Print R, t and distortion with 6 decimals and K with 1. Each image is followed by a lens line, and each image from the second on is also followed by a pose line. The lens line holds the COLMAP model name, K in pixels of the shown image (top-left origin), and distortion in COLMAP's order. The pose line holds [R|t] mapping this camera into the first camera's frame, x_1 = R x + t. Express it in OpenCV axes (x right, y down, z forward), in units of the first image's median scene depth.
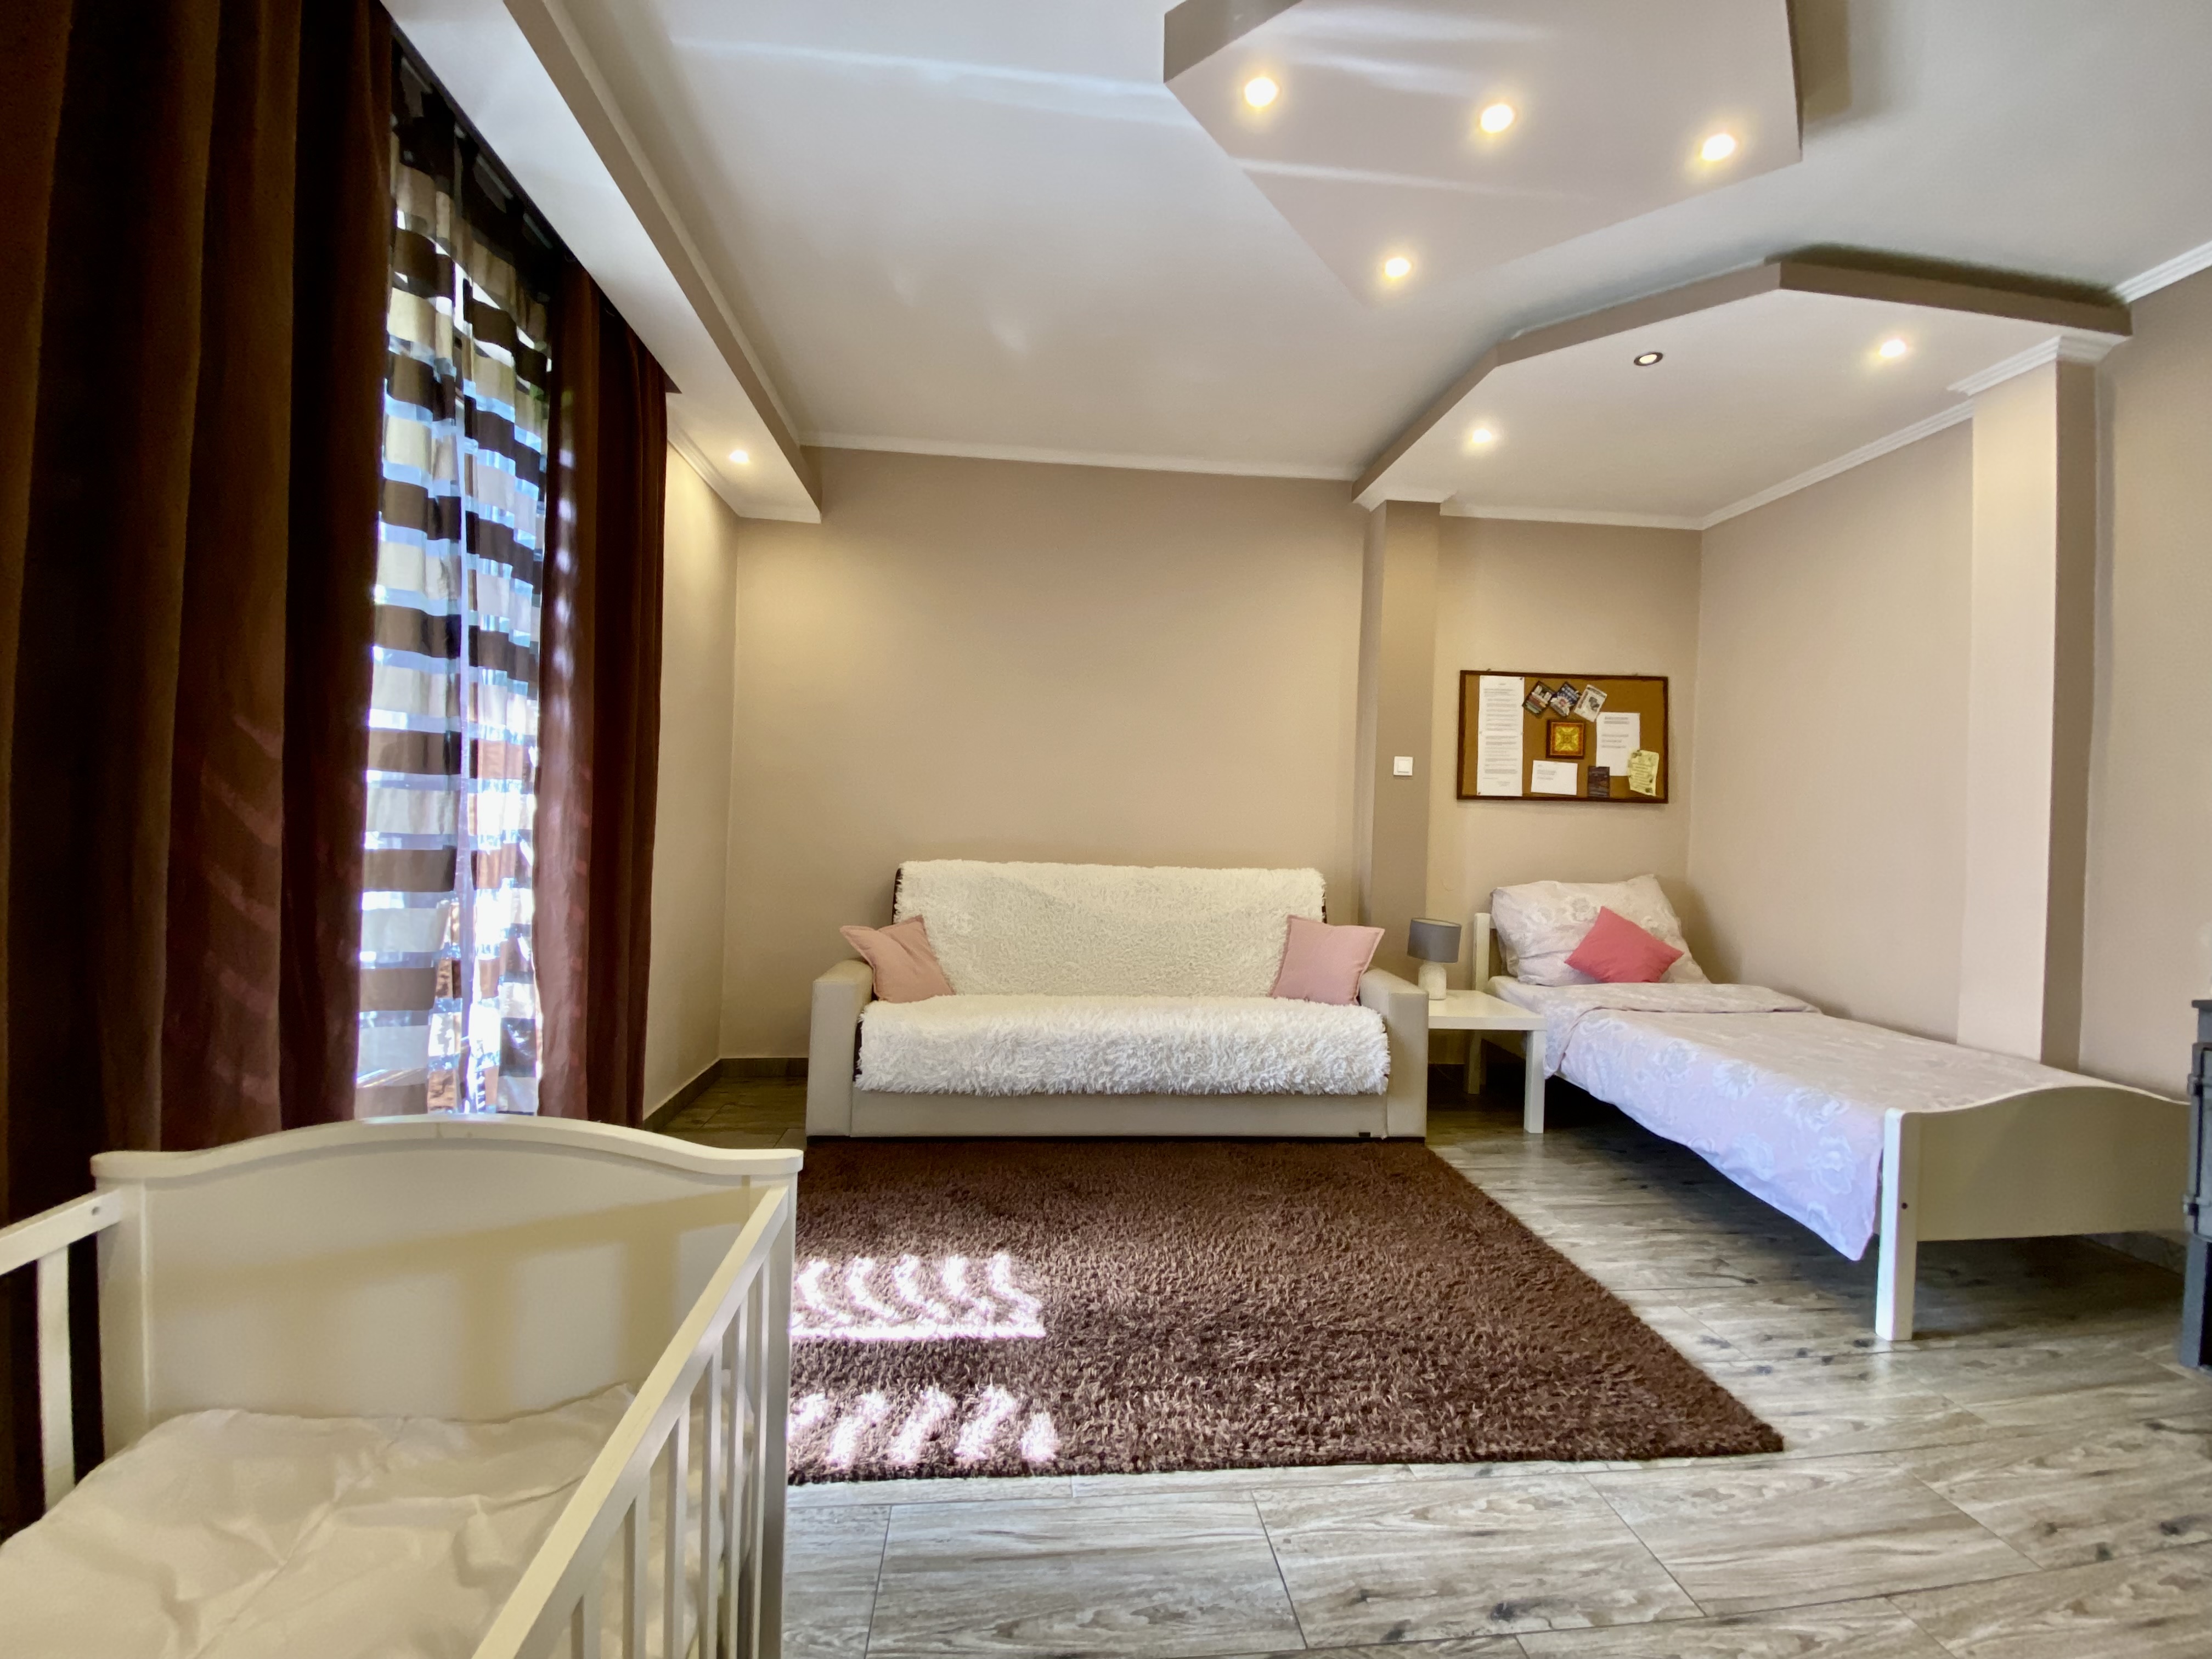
lens RADIAL K [[897.8, 0, 1104.8], [0, 897.8, 821.3], [0, 0, 1]] dist [-0.001193, -0.004577]
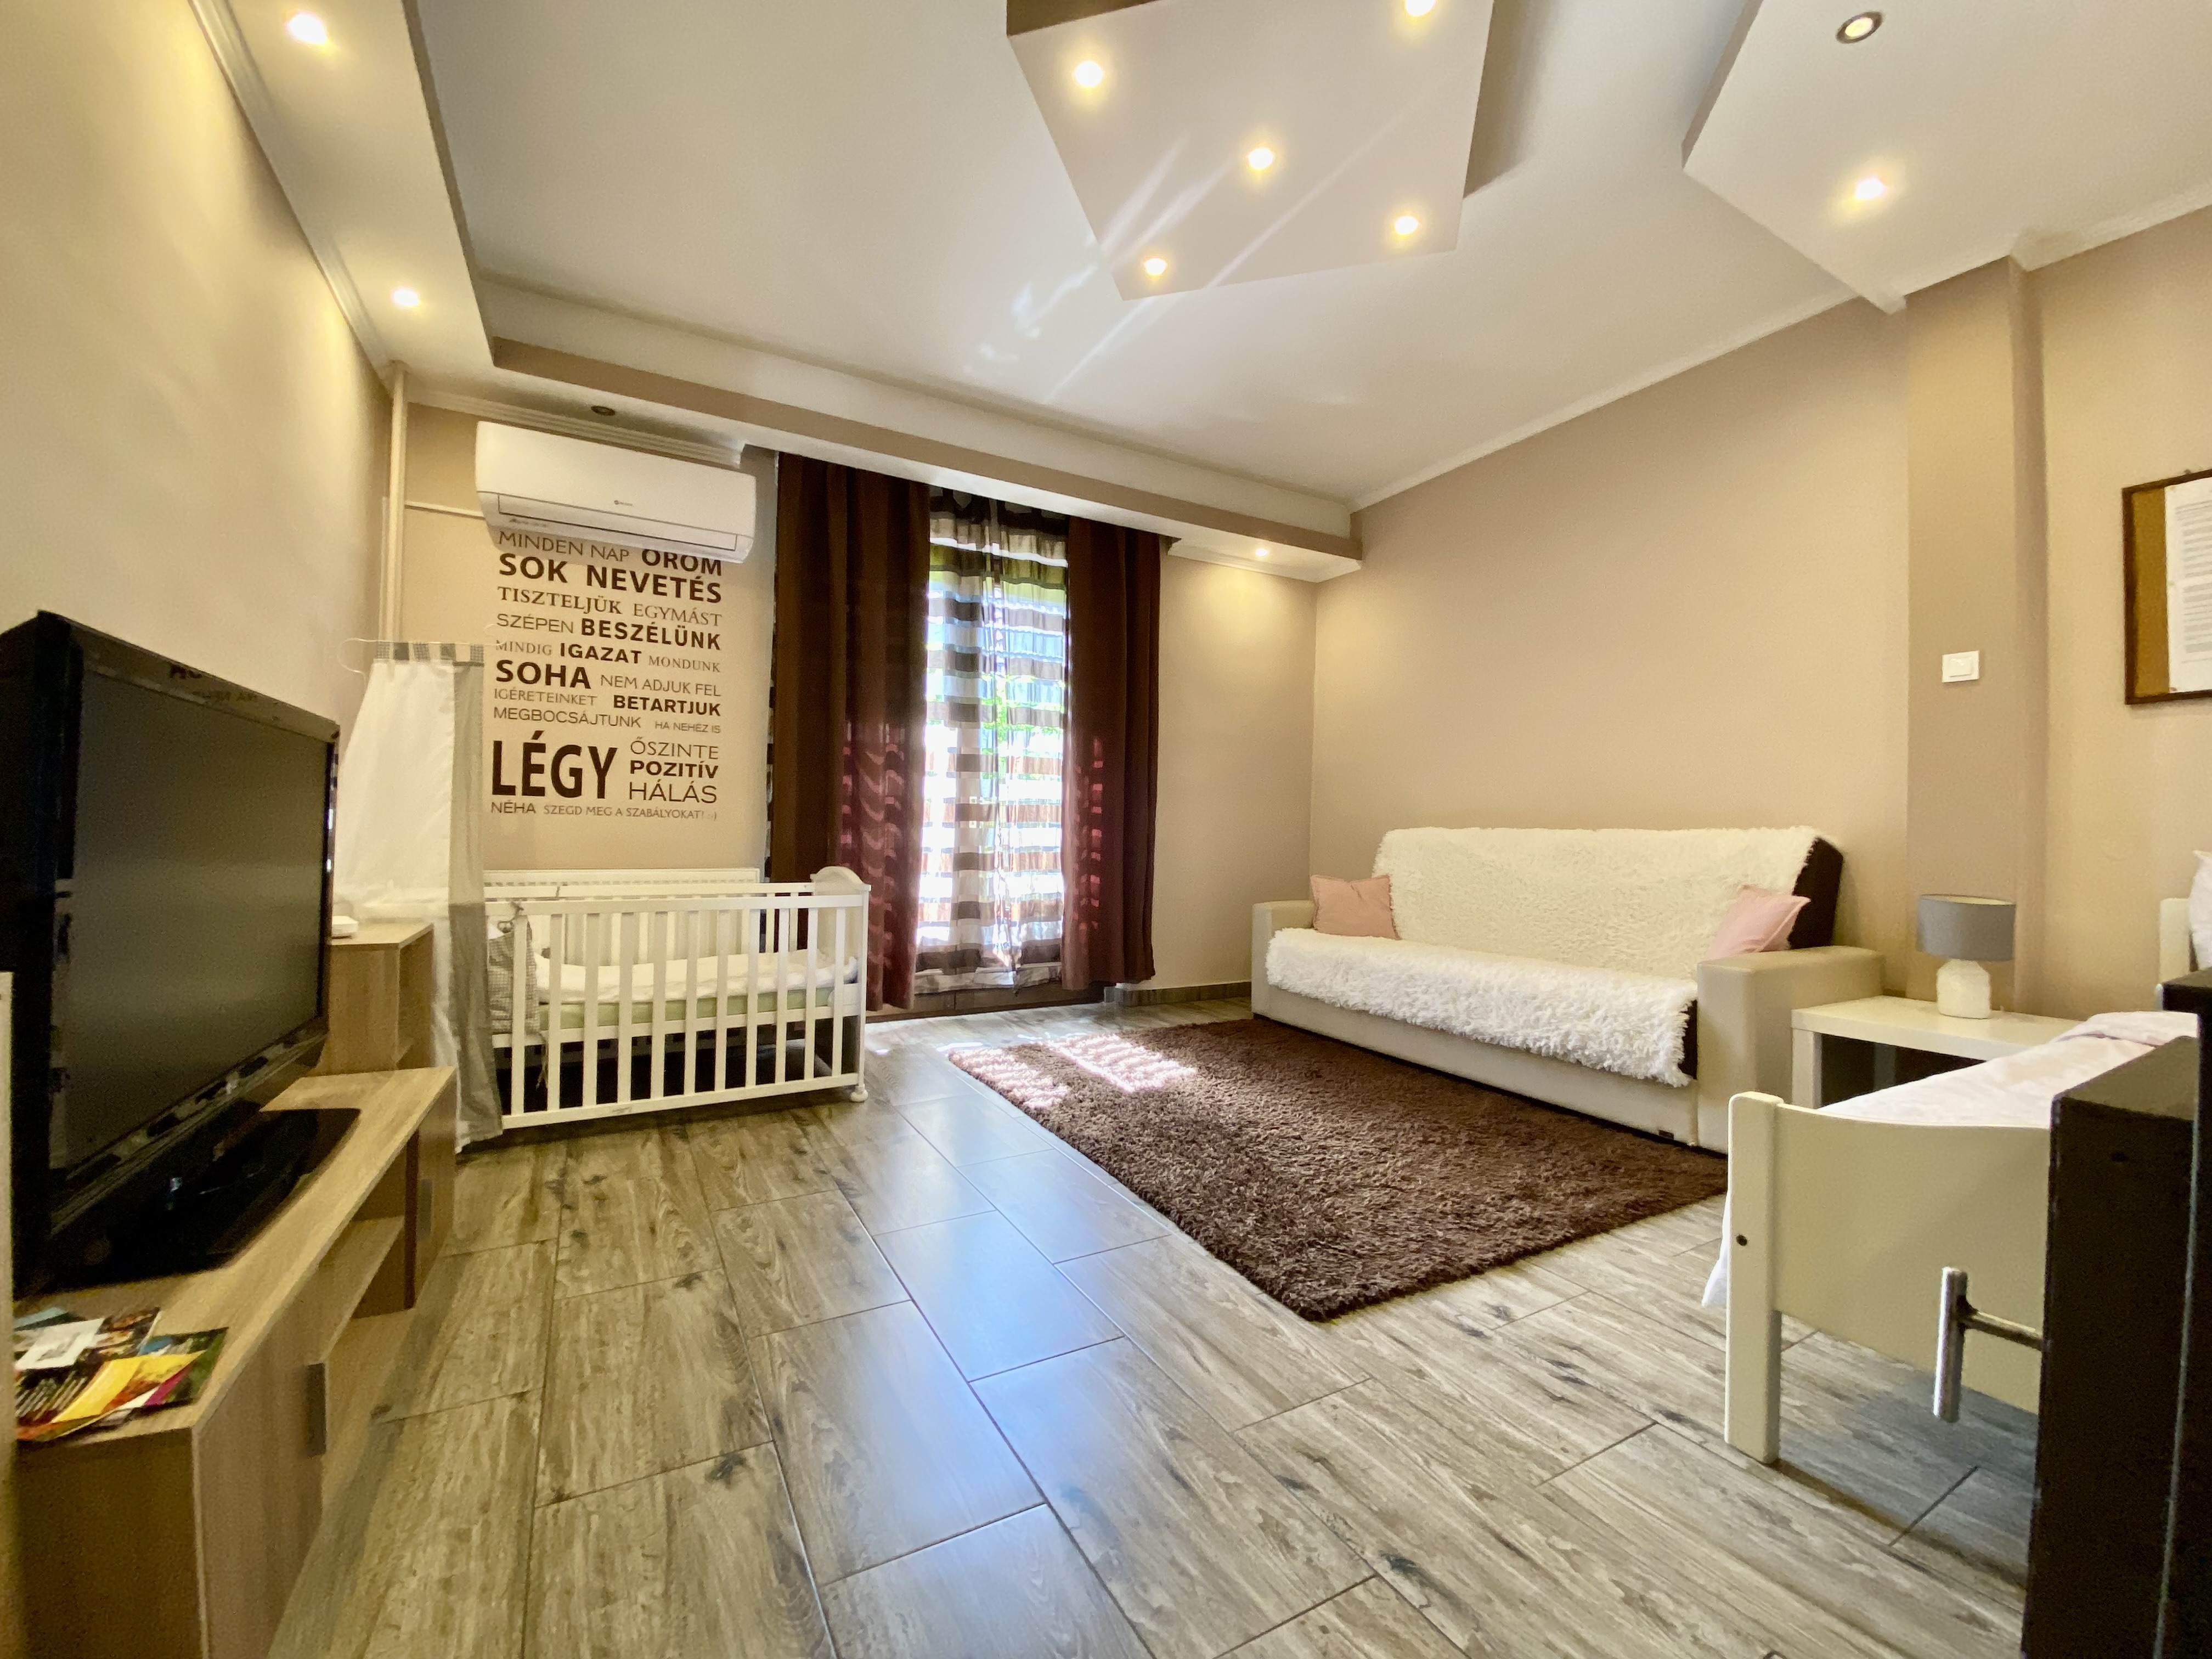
lens RADIAL K [[897.8, 0, 1103.1], [0, 897.8, 842.3], [0, 0, 1]] dist [-0.001193, -0.004577]
pose [[0.388943, -0.016515, -0.921114, 0.880792], [0.005221, 0.999863, -0.015722, 0.091779], [0.921247, 0.001306, 0.388975, 0.202675]]
